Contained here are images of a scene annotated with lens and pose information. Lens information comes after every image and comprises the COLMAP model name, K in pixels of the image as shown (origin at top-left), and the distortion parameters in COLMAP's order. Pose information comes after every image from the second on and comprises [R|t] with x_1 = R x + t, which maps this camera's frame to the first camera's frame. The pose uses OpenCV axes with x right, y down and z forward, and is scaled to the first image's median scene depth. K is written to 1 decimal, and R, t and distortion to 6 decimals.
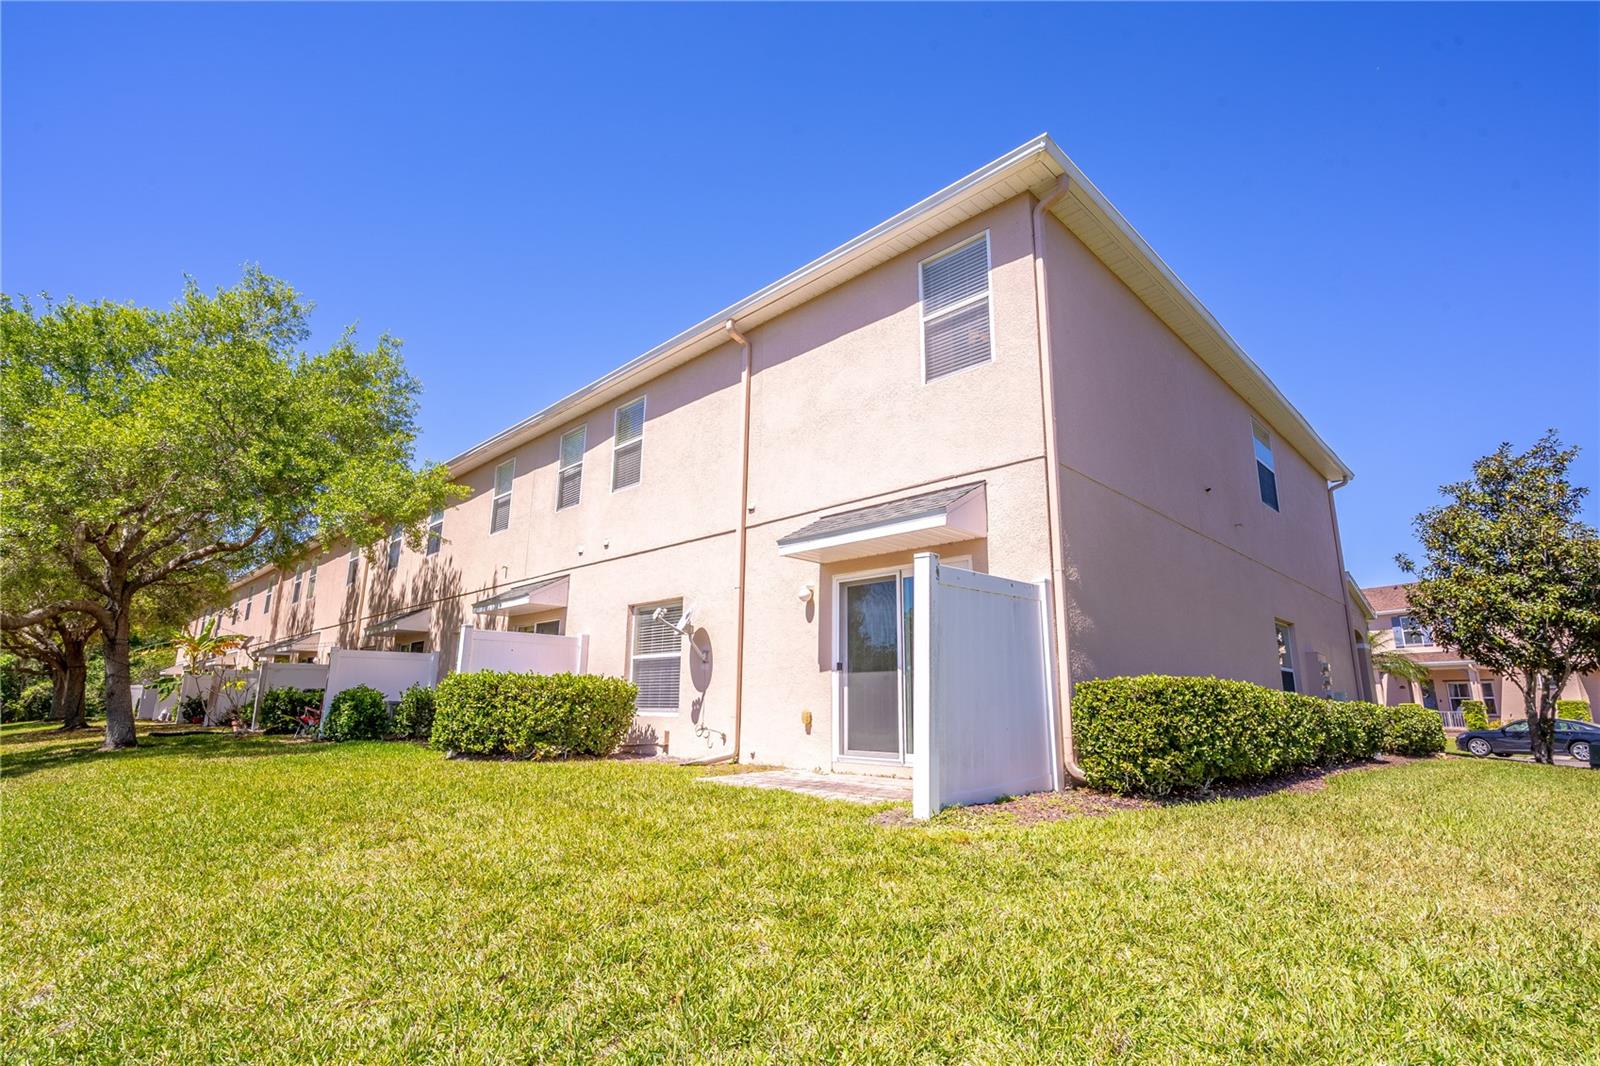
lens RADIAL K [[766.8, 0, 791.8], [0, 766.8, 529.4], [0, 0, 1]] dist [-0.000954, -0.000331]
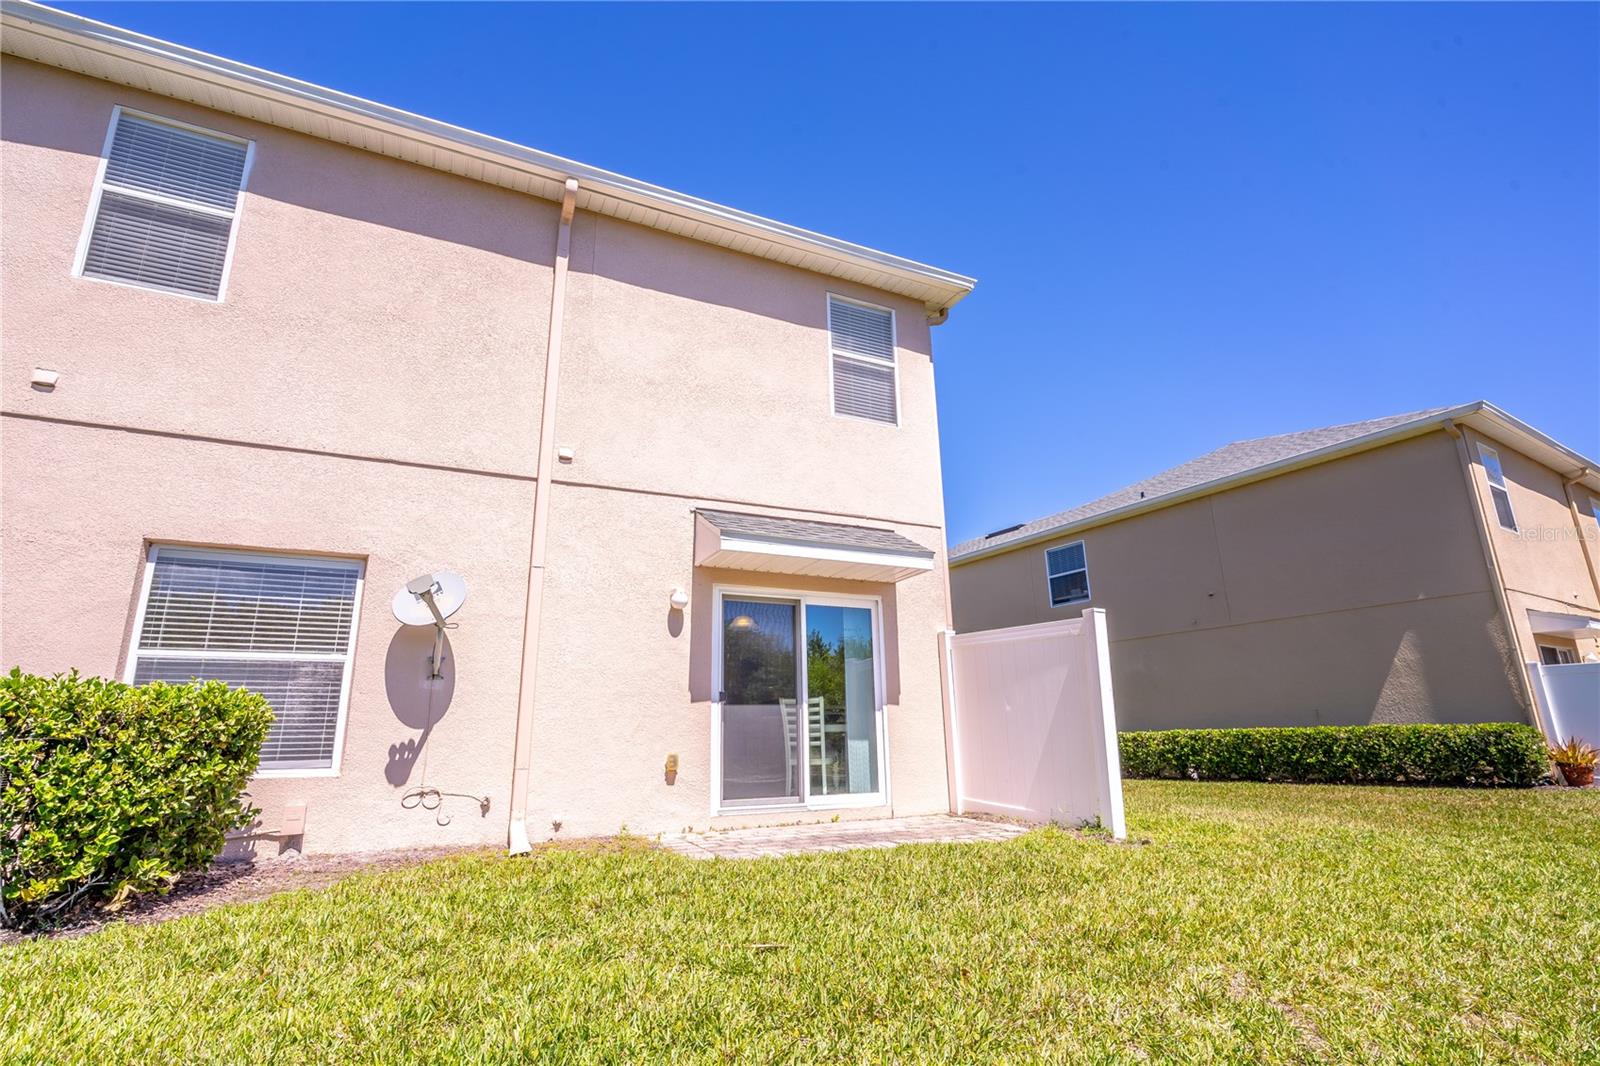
lens RADIAL K [[766.8, 0, 792.6], [0, 766.8, 541.3], [0, 0, 1]] dist [-0.000954, -0.000331]
pose [[0.328316, 0.233690, 0.915204, -0.624040], [-0.186567, 0.965868, -0.179699, 0.137178], [-0.925960, -0.111749, 0.360709, 0.593495]]
